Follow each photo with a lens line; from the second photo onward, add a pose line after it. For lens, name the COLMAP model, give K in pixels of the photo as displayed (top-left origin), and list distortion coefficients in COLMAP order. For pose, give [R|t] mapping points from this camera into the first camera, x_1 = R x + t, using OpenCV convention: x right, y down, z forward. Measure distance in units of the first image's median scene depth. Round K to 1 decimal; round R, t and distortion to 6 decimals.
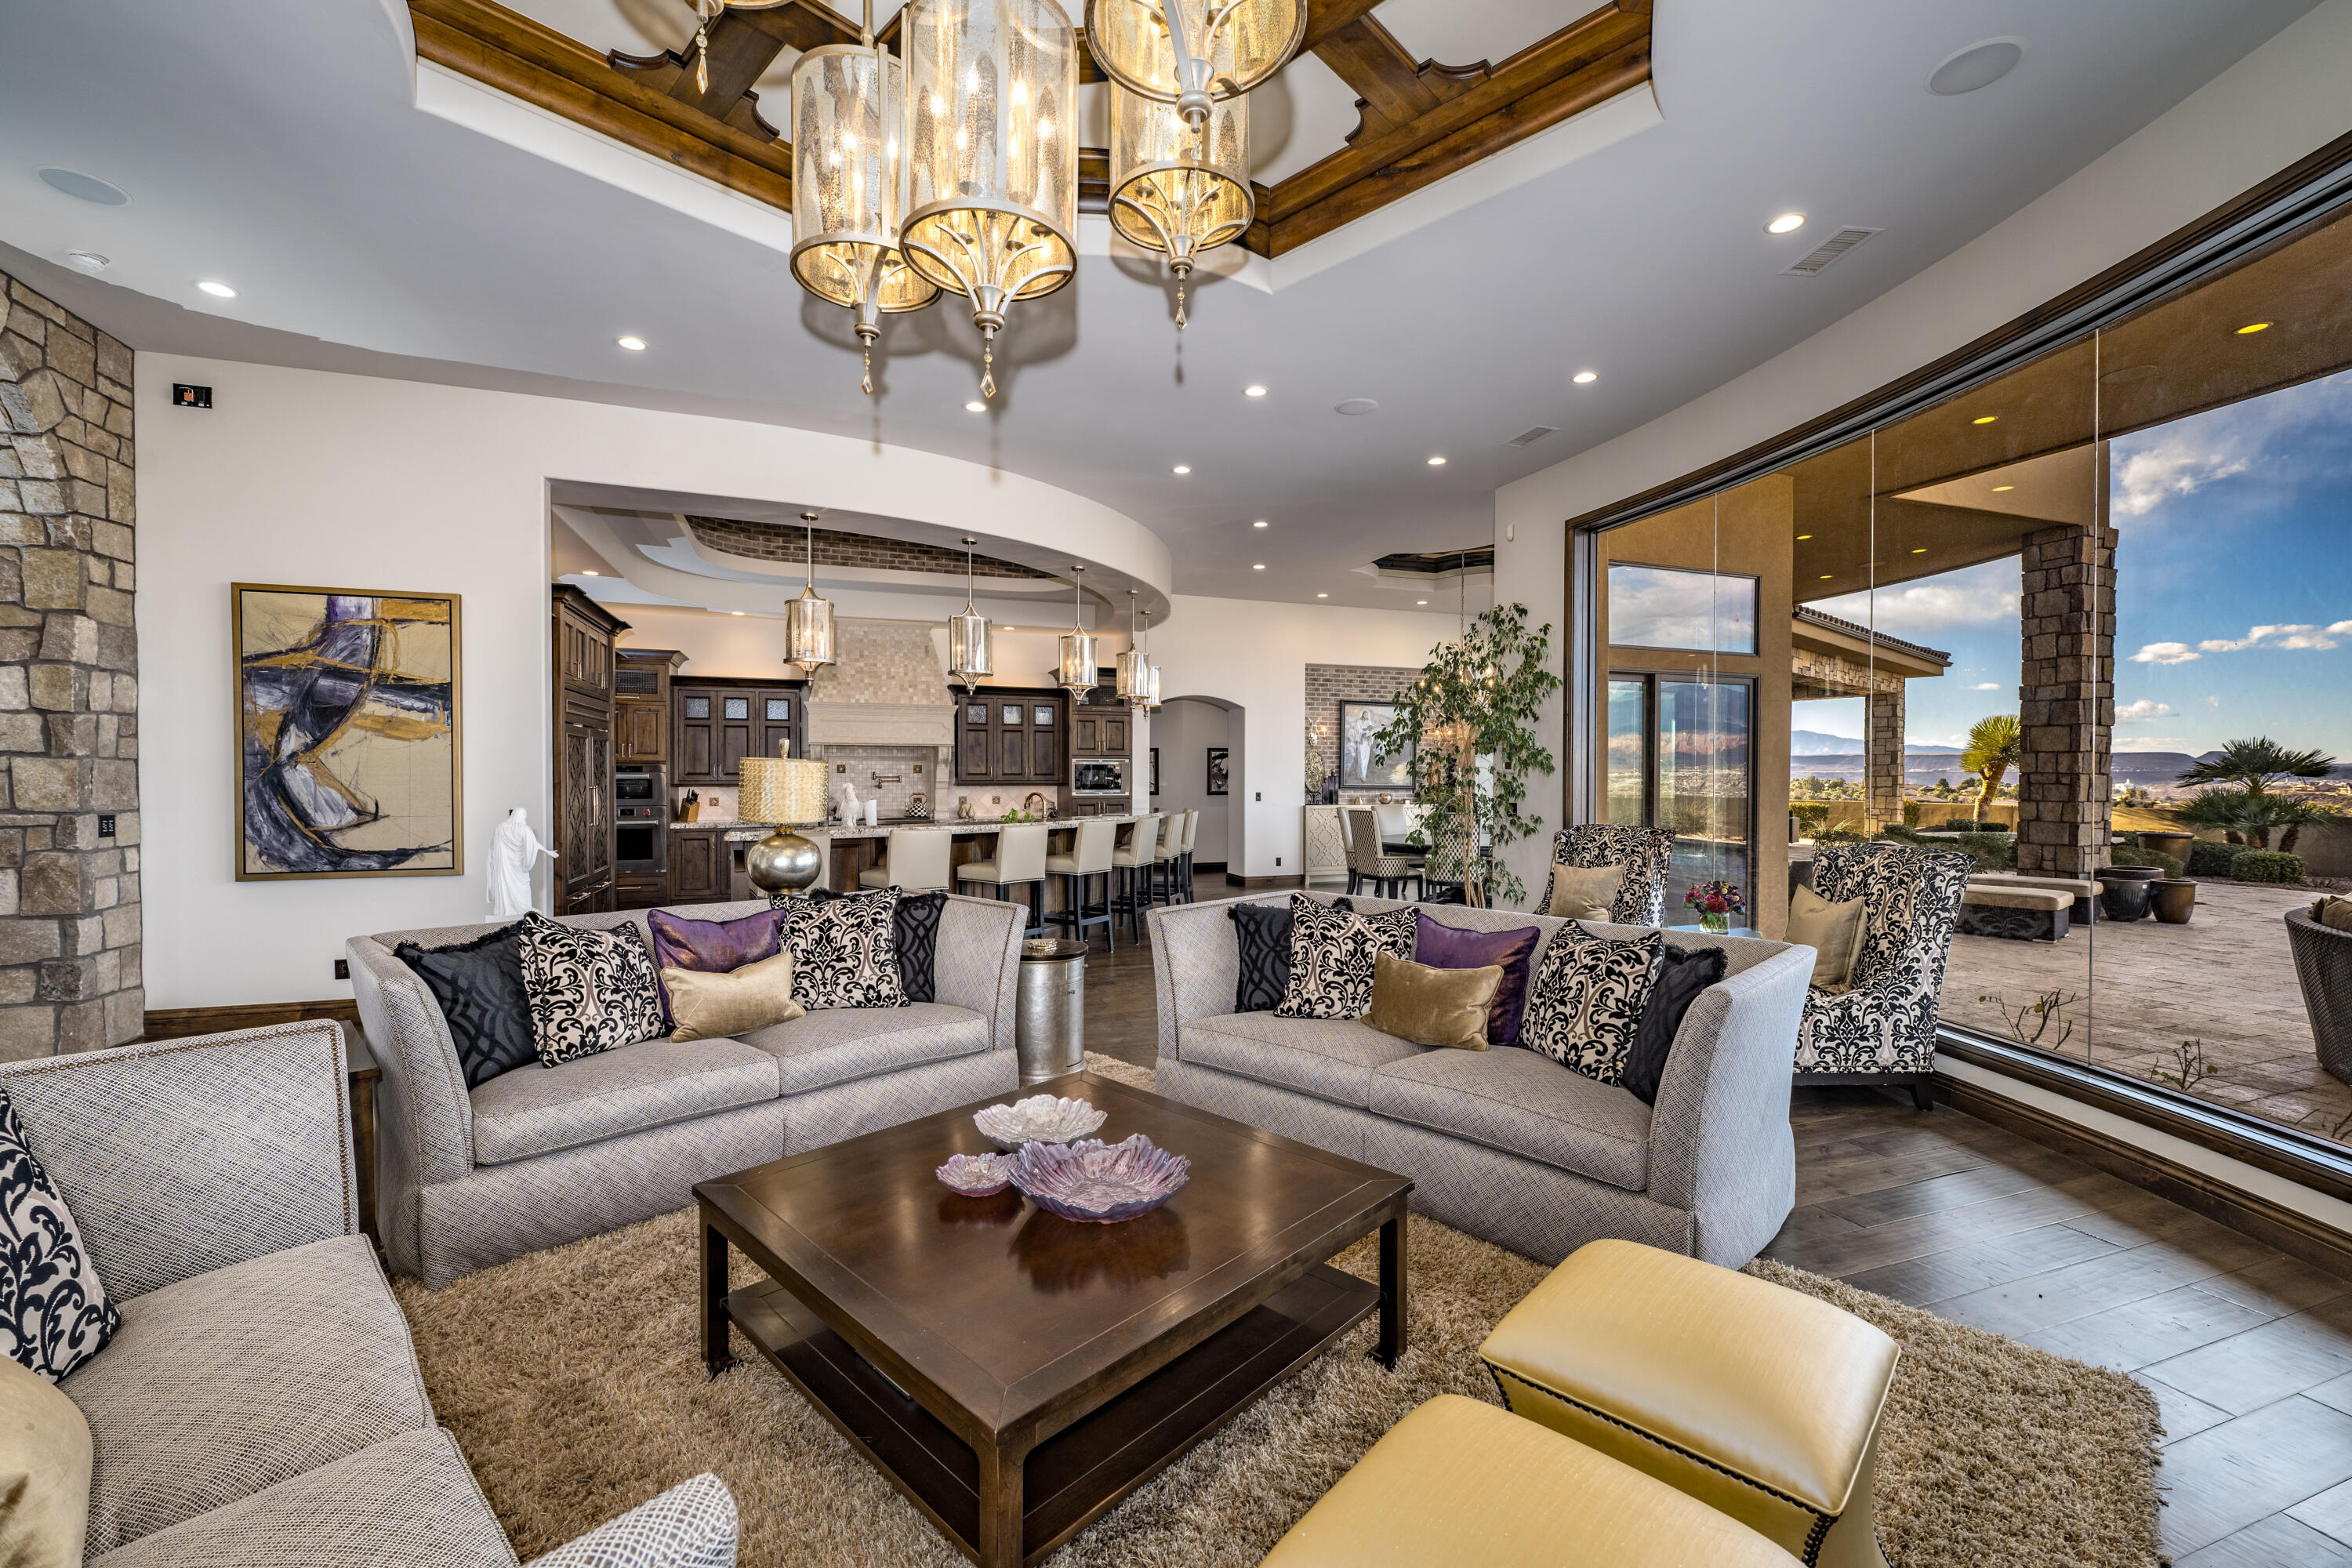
lens RADIAL K [[965.3, 0, 1184.7], [0, 965.3, 787.7], [0, 0, 1]] dist [-0.004950, -0.000119]
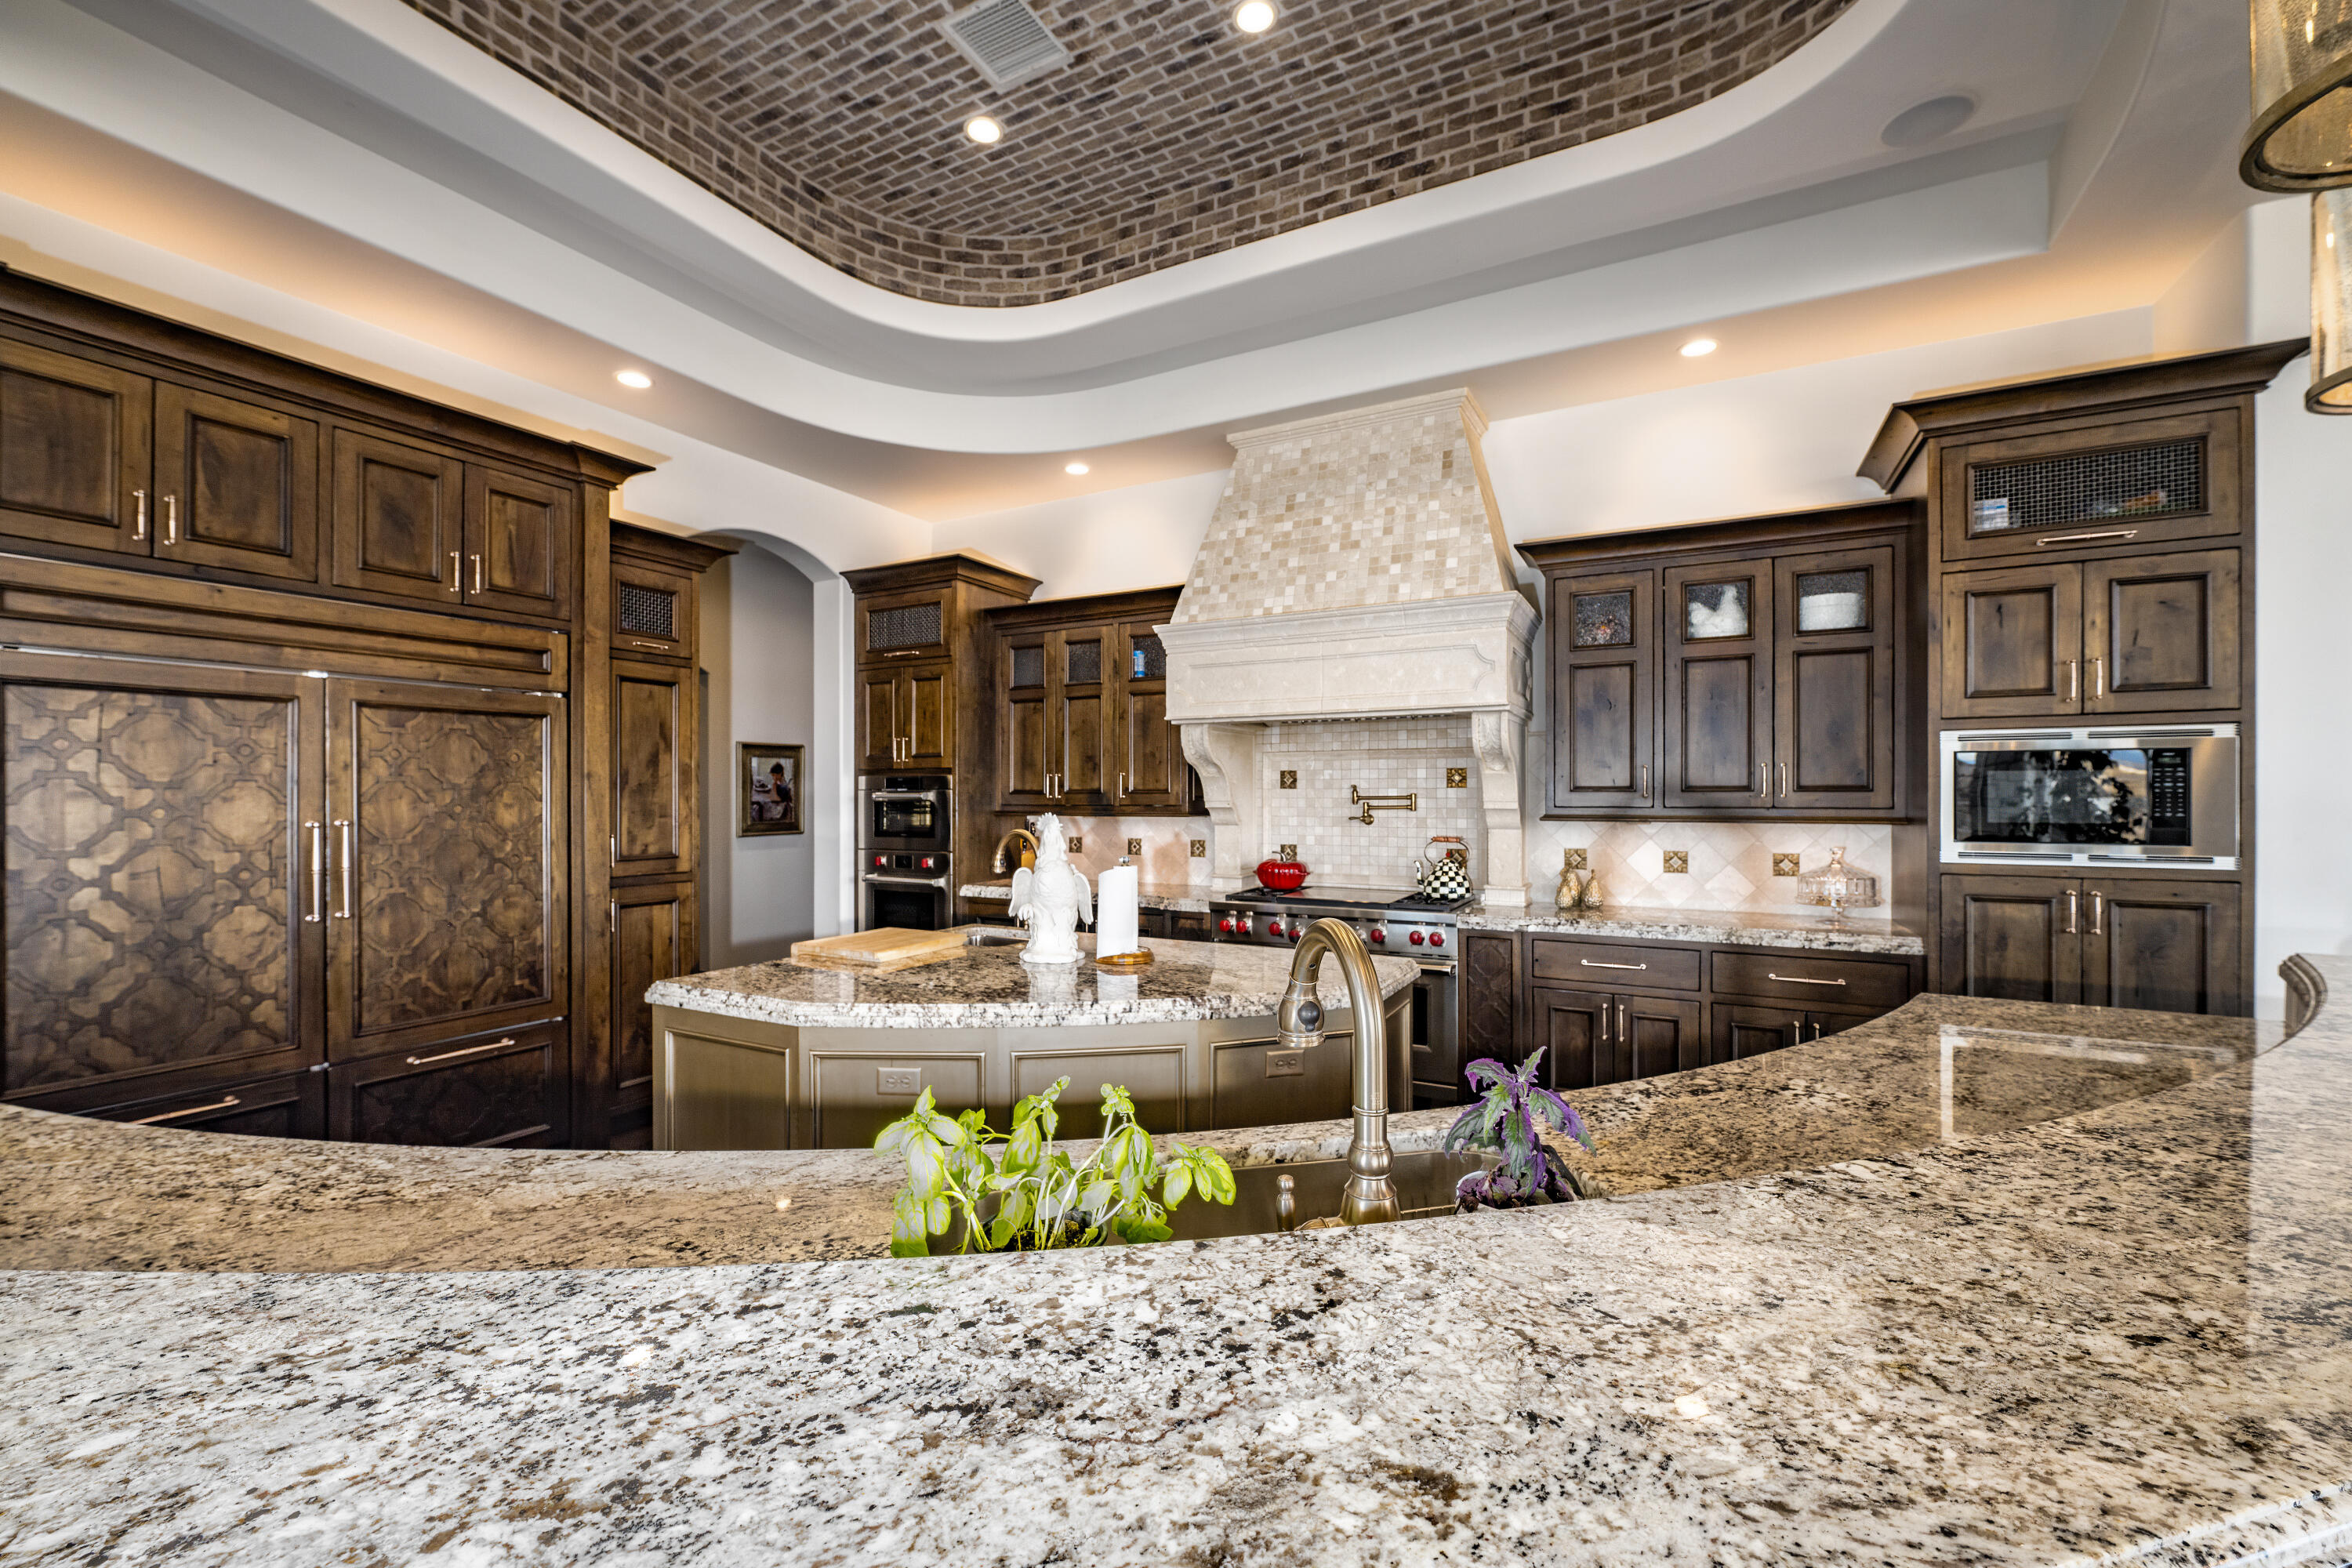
lens RADIAL K [[965.3, 0, 1176.0], [0, 965.3, 801.2], [0, 0, 1]] dist [-0.004950, -0.000119]
pose [[0.661773, 0.003536, -0.749696, -0.109795], [-0.006928, 0.999975, -0.001399, -0.015667], [0.749672, 0.006119, 0.661781, 1.350787]]
